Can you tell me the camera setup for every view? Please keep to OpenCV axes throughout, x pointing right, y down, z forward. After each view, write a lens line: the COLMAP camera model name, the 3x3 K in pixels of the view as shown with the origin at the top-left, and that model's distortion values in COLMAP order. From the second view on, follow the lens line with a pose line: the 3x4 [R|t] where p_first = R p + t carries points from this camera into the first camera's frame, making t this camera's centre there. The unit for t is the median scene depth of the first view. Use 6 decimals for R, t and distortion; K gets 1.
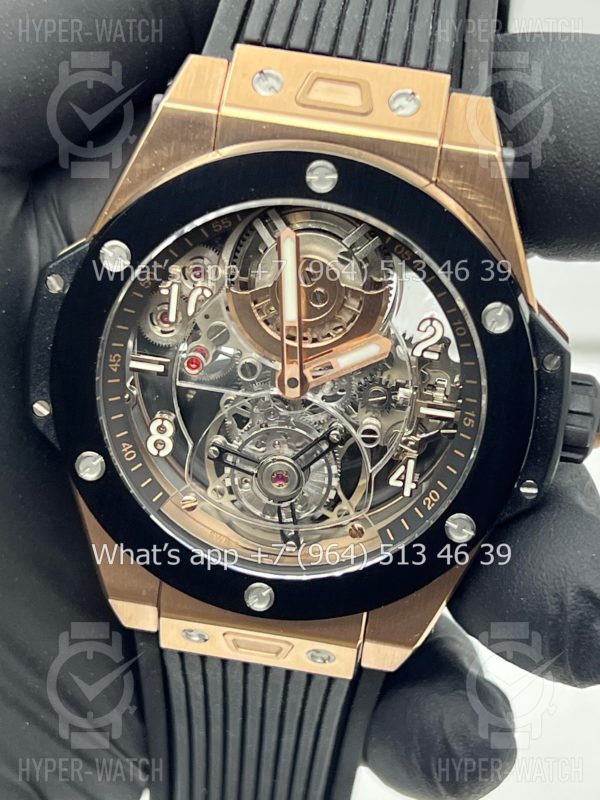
lens RADIAL K [[1858.6, 0, 300.8], [0, 1858.6, 398.1], [0, 0, 1]] dist [0.263774, 0.000000]
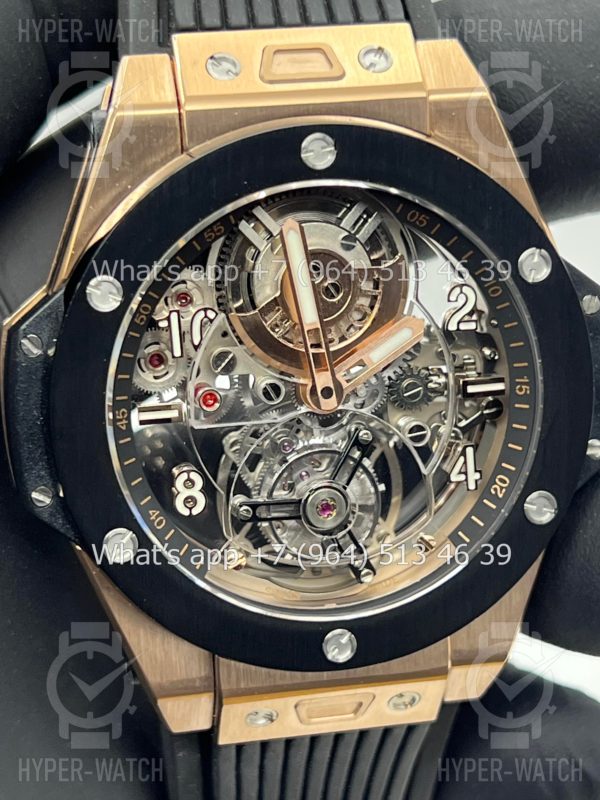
lens RADIAL K [[1858.6, 0, 300.2], [0, 1858.6, 397.5], [0, 0, 1]] dist [0.263774, 0.000000]
pose [[0.940677, -0.228975, 0.250392, -0.235251], [0.250897, 0.966214, -0.059004, 0.042415], [-0.228422, 0.118327, 0.966345, 0.152793]]
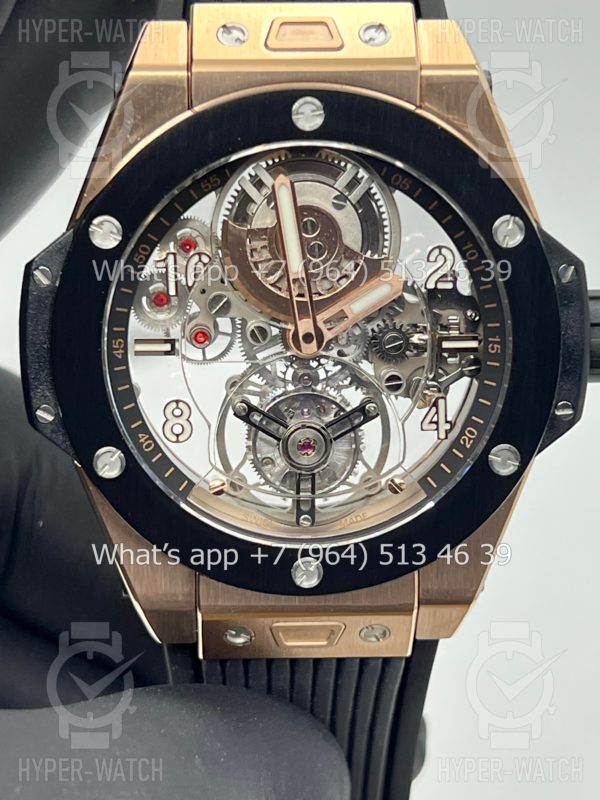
lens RADIAL K [[1858.6, 0, 301.8], [0, 1858.6, 401.8], [0, 0, 1]] dist [0.263774, 0.000000]
pose [[0.979907, -0.159941, 0.119171, -0.125933], [0.172899, 0.979031, -0.107727, 0.125592], [-0.099443, 0.126167, 0.987012, 0.059996]]
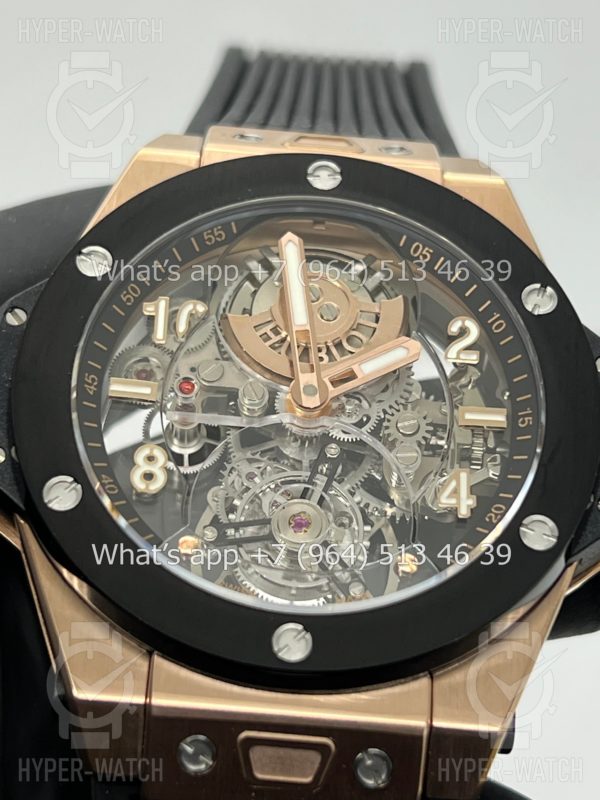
lens RADIAL K [[1858.6, 0, 299.2], [0, 1858.6, 399.8], [0, 0, 1]] dist [0.263774, 0.000000]
pose [[0.985016, 0.001252, 0.172457, -0.151322], [0.117022, 0.729690, -0.673690, 0.549702], [-0.126684, 0.683777, 0.718610, 0.404115]]
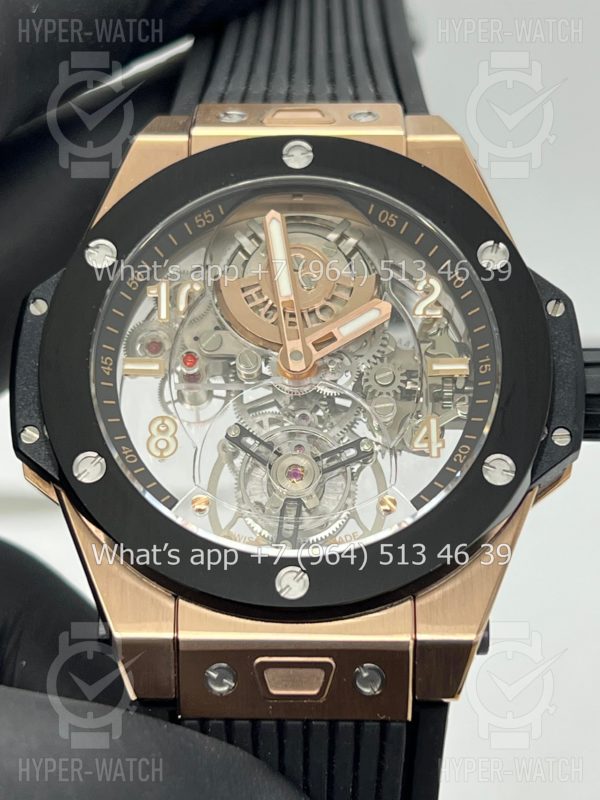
lens RADIAL K [[1858.6, 0, 299.8], [0, 1858.6, 400.3], [0, 0, 1]] dist [0.263774, 0.000000]
pose [[0.988158, -0.094555, 0.120843, -0.119304], [0.147604, 0.800899, -0.580322, 0.560534], [-0.041911, 0.591287, 0.805372, 0.242726]]
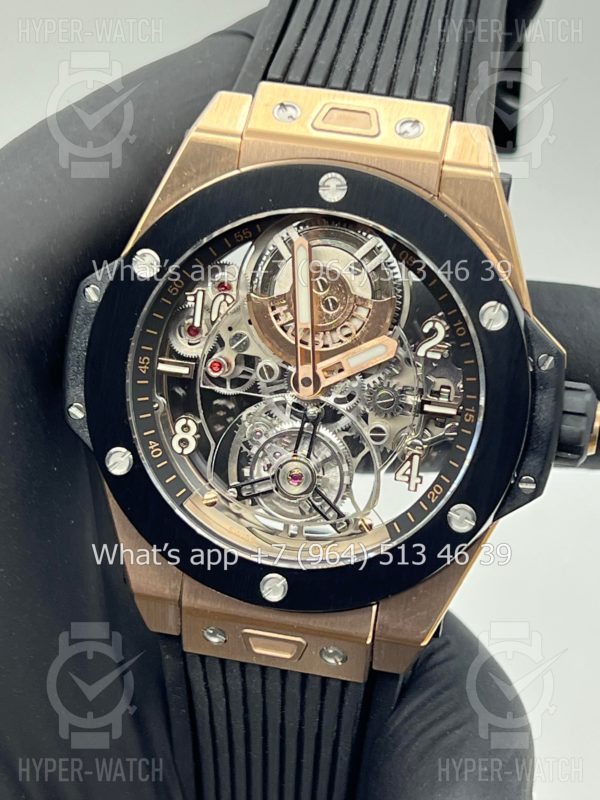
lens RADIAL K [[1858.6, 0, 298.4], [0, 1858.6, 406.5], [0, 0, 1]] dist [0.263774, 0.000000]
pose [[0.998798, 0.006443, -0.048597, 0.043518], [-0.014404, 0.986138, -0.165303, 0.183882], [0.046858, 0.165804, 0.985045, -0.064701]]
